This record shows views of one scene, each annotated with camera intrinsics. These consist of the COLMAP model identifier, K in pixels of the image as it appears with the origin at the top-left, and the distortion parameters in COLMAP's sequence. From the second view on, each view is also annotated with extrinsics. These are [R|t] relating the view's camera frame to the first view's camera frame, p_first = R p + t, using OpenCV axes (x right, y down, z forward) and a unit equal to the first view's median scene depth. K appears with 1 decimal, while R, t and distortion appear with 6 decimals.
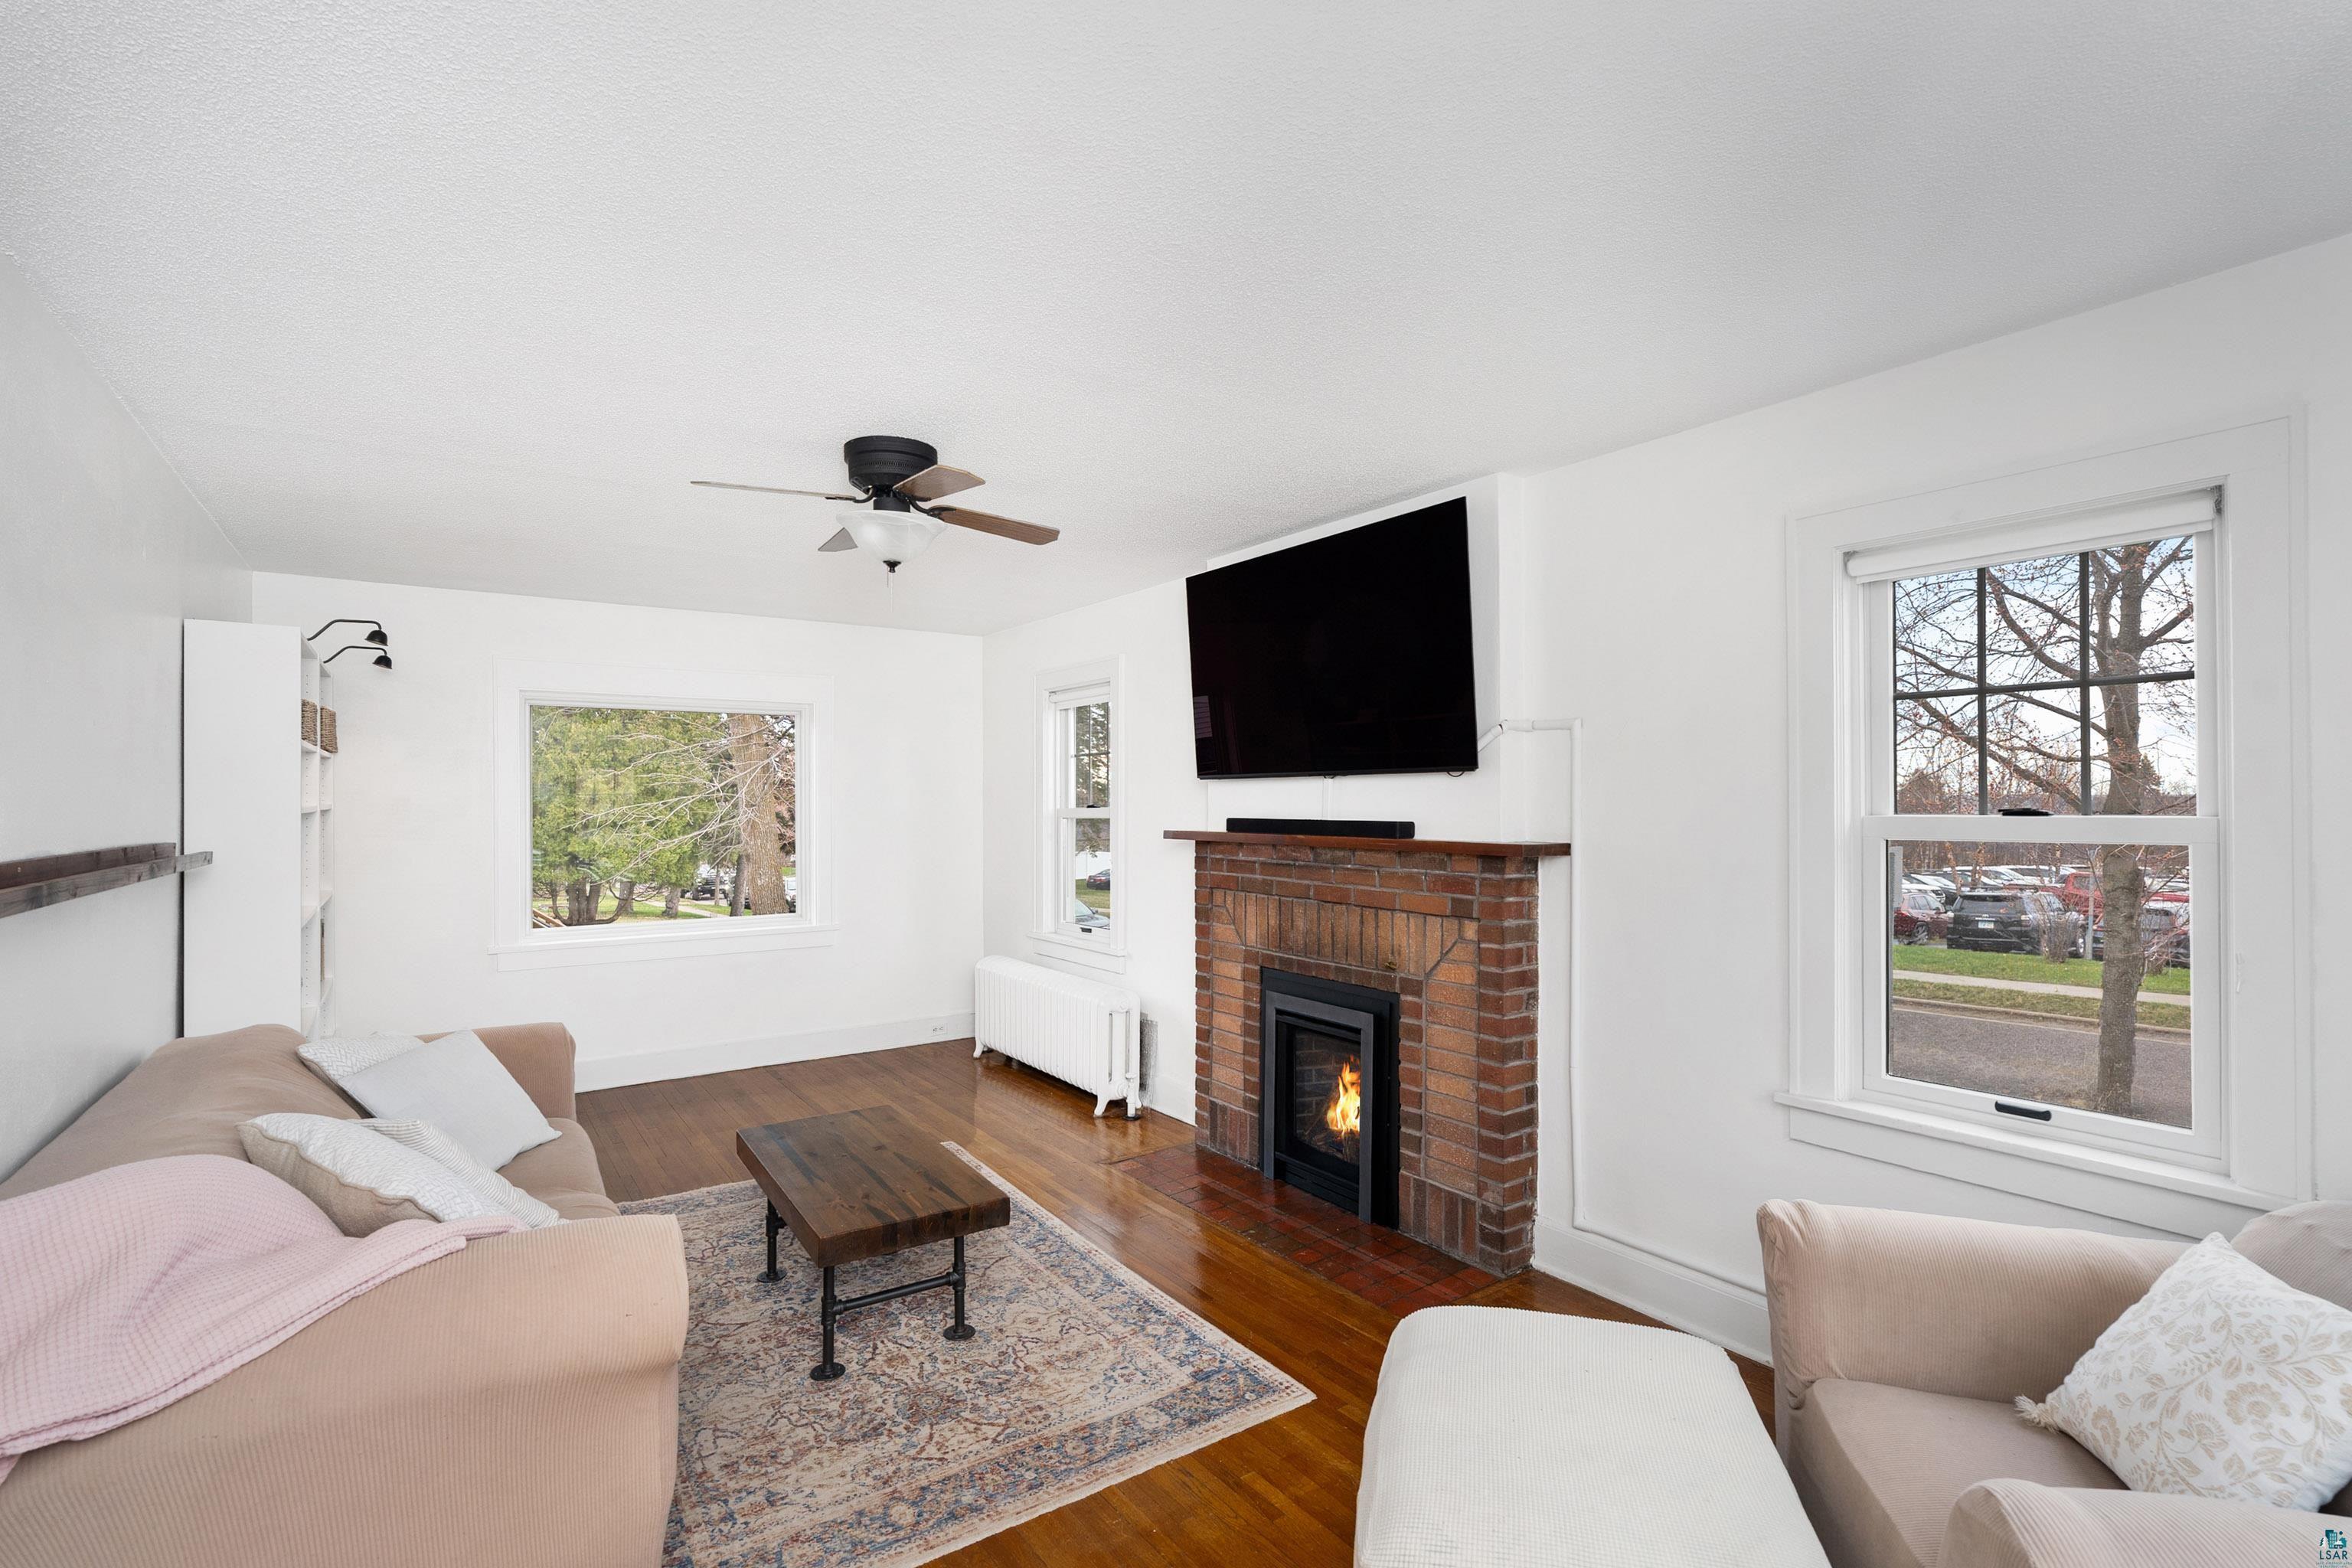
lens RADIAL K [[1082.4, 0, 1242.6], [0, 1082.4, 799.9], [0, 0, 1]] dist [-0.004987, 0.003657]
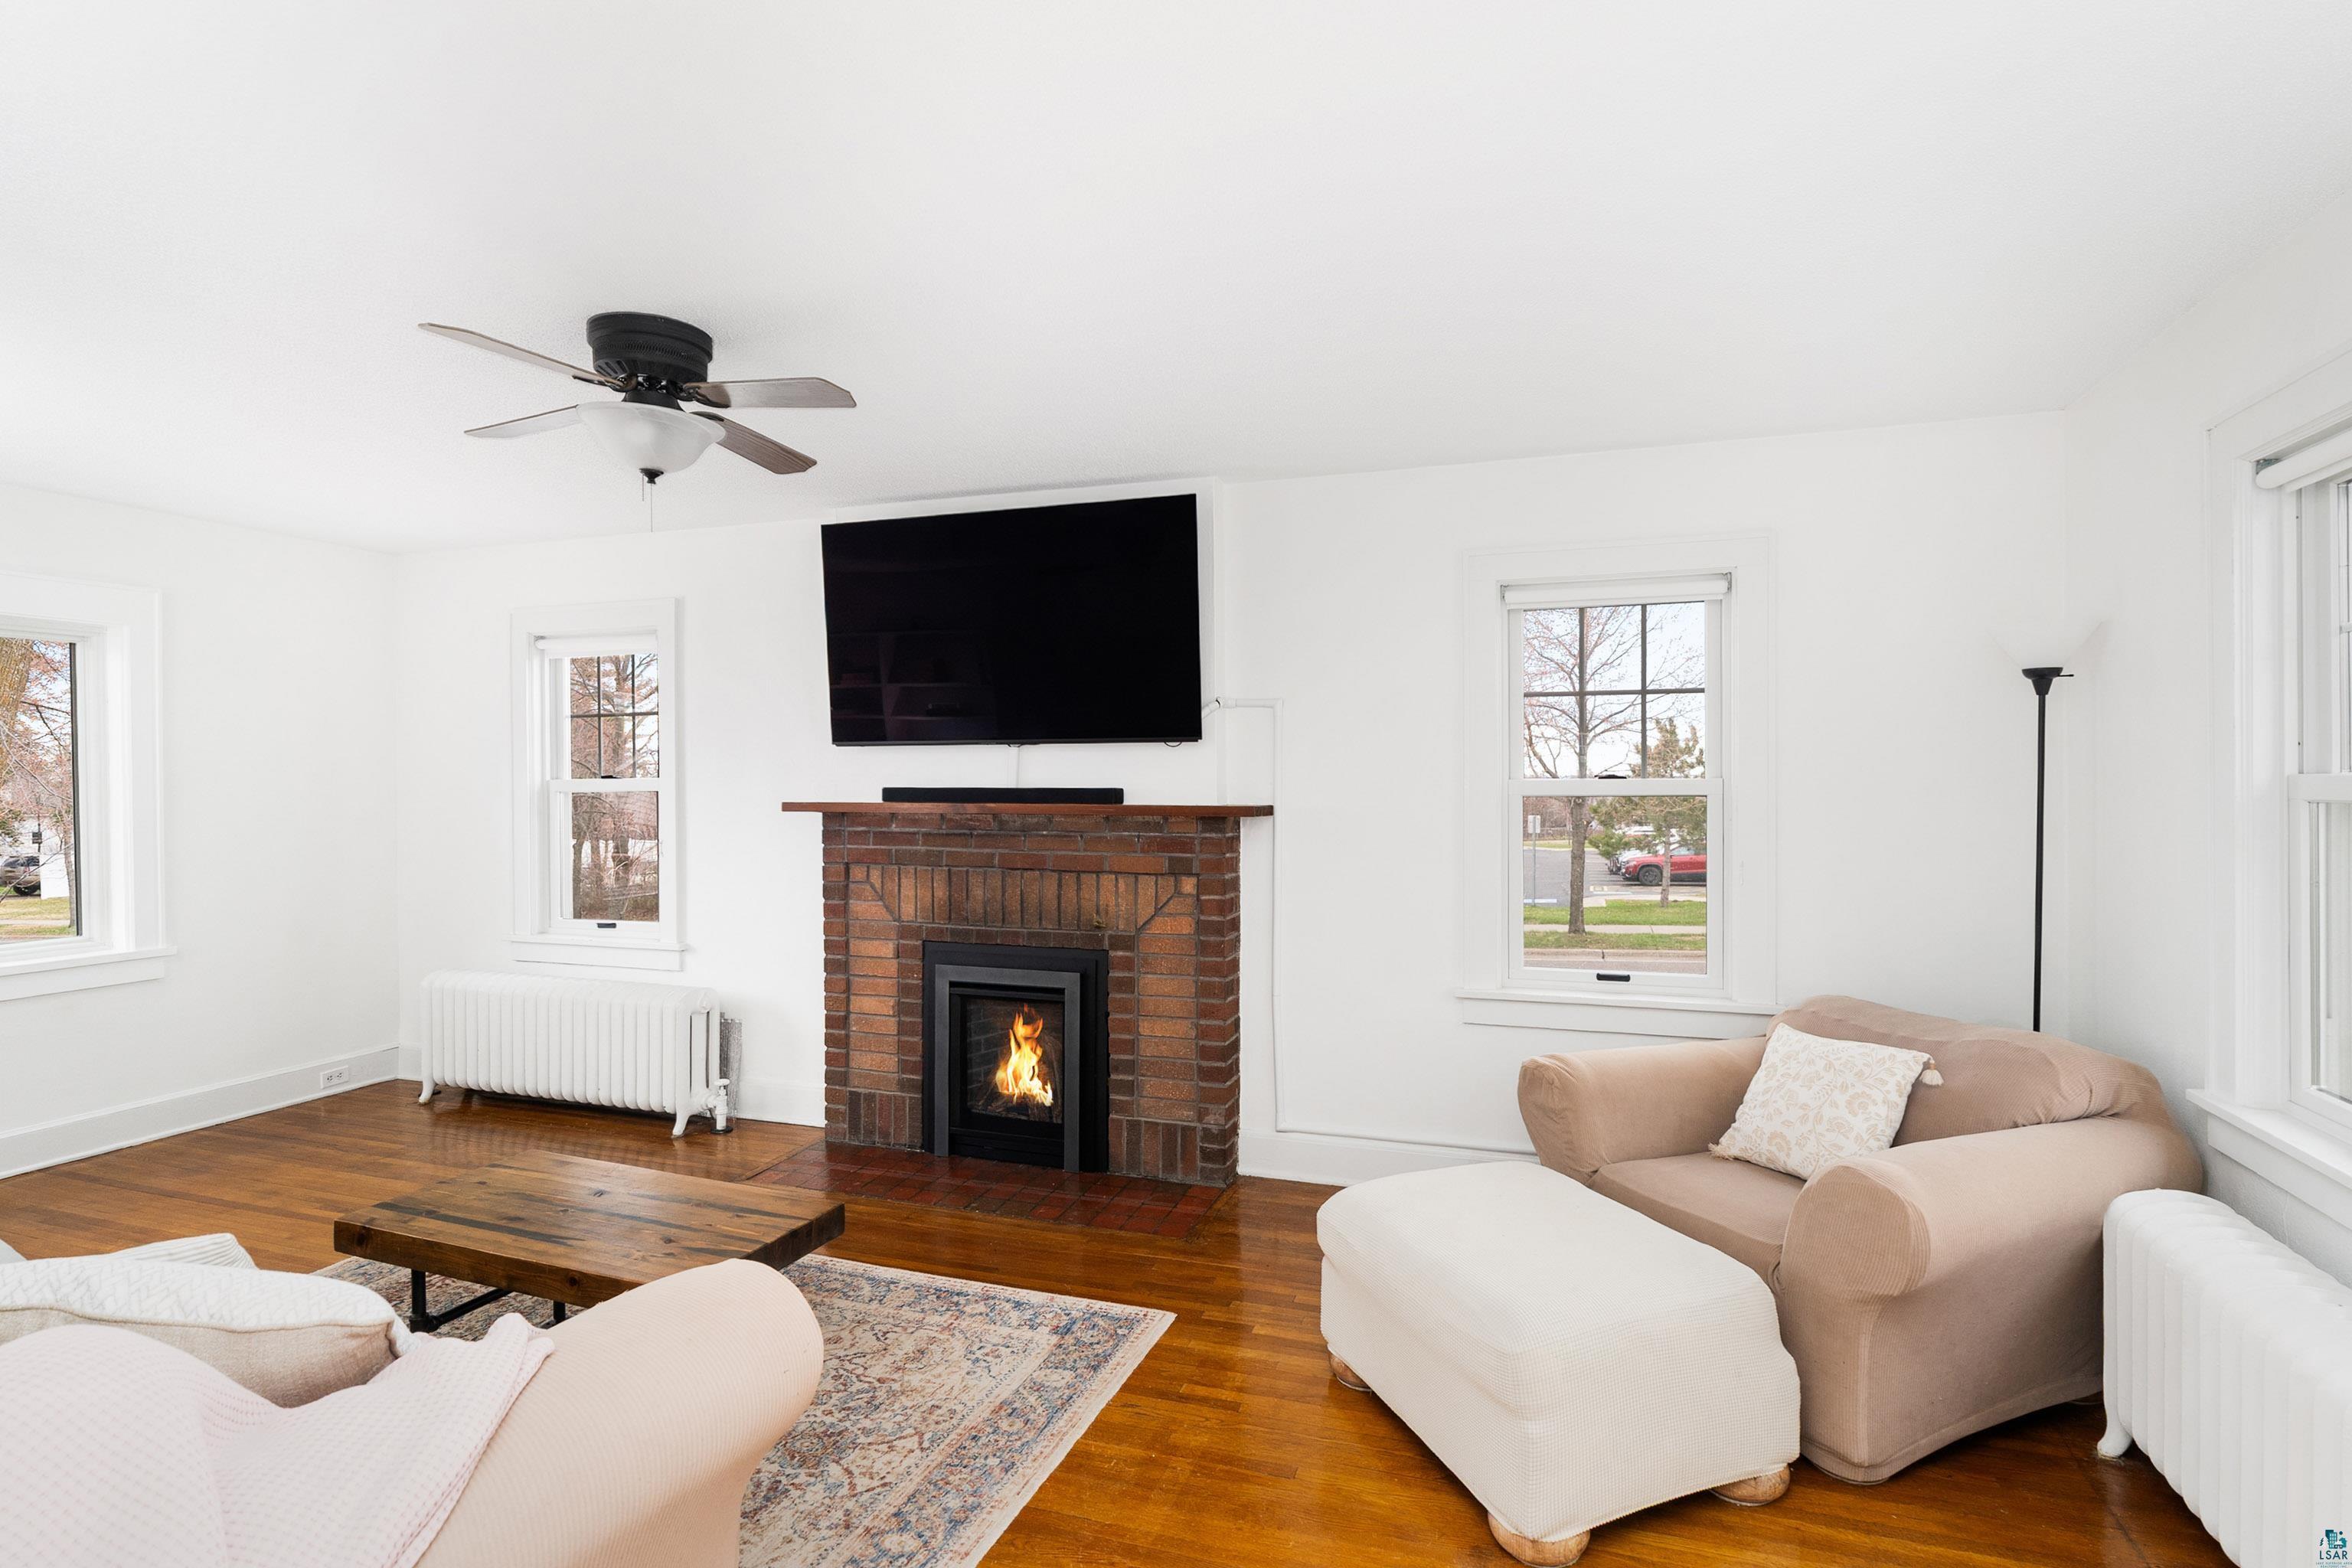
lens RADIAL K [[1082.4, 0, 1242.2], [0, 1082.4, 791.2], [0, 0, 1]] dist [-0.004987, 0.003657]
pose [[0.813382, -0.005060, 0.581708, -0.372085], [-0.001485, 0.999941, 0.010775, 0.011407], [-0.581728, -0.009628, 0.813326, 0.061404]]
